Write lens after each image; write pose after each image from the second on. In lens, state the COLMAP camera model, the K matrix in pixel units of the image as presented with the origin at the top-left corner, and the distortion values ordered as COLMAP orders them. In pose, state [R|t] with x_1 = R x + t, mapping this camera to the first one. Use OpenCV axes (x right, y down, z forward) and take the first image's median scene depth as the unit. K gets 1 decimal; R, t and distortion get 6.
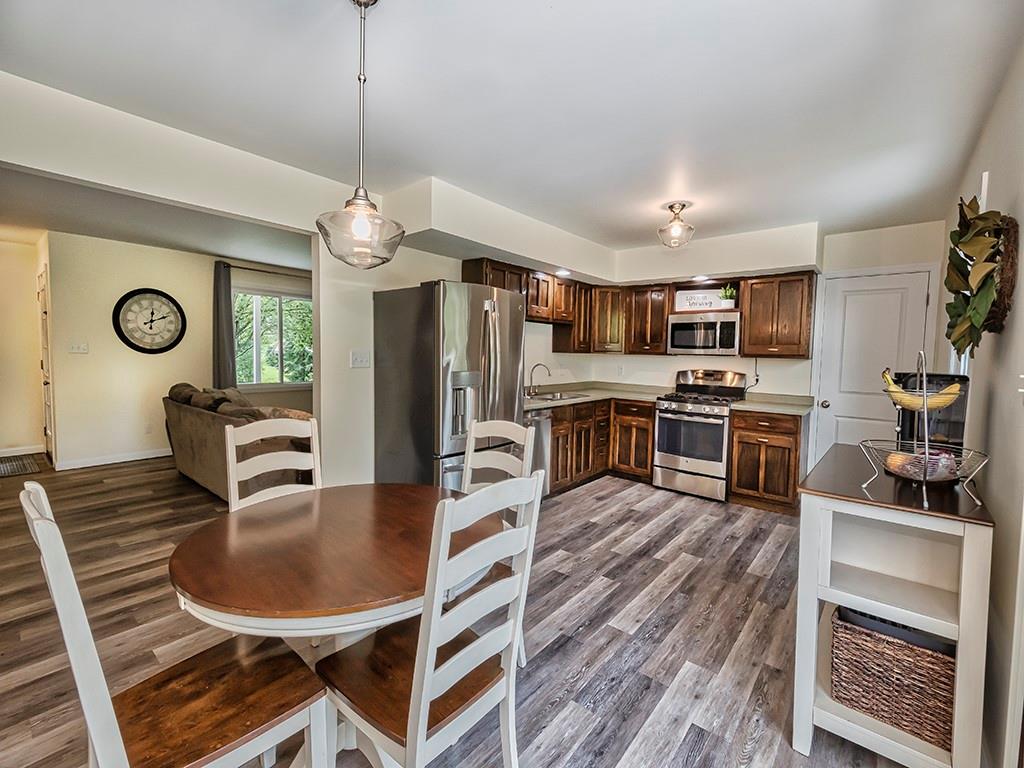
lens RADIAL K [[452.2, 0, 507.5], [0, 452.2, 374.5], [0, 0, 1]] dist [0.001588, 0.000005]
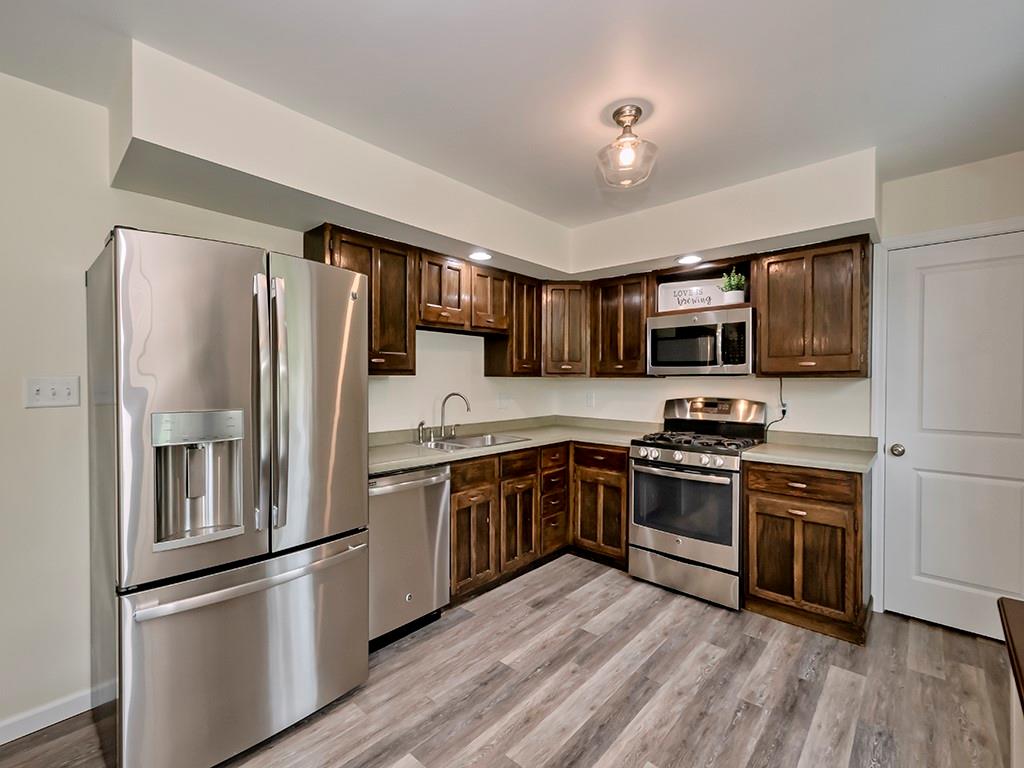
lens RADIAL K [[460.5, 0, 512.0], [0, 460.5, 384.0], [0, 0, 1]] dist [0.002680, -0.000037]
pose [[0.999363, -0.018258, -0.030654, 0.187930], [0.016931, 0.998931, -0.043005, -0.006312], [0.031406, 0.042459, 0.998604, 0.334194]]
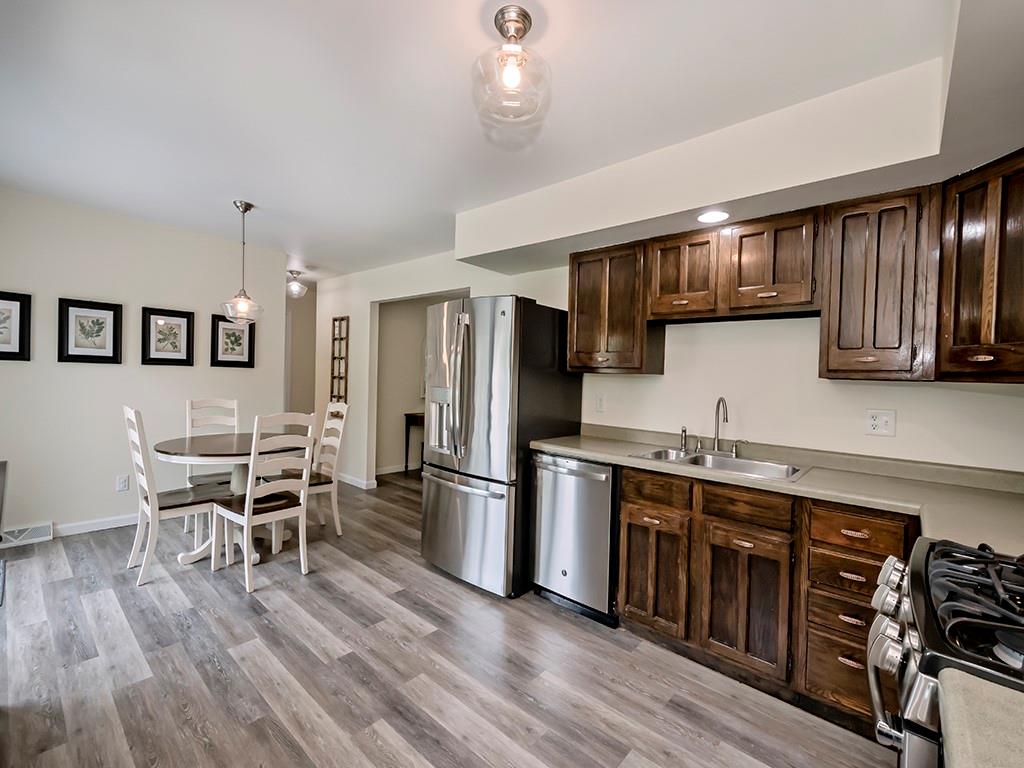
lens RADIAL K [[441.8, 0, 514.4], [0, 441.8, 382.5], [0, 0, 1]] dist [0.008213, -0.000458]
pose [[-0.014591, -0.005916, -0.999876, 0.617930], [-0.087068, 0.996192, -0.004624, -0.018359], [0.996096, 0.086989, -0.015051, 0.802166]]
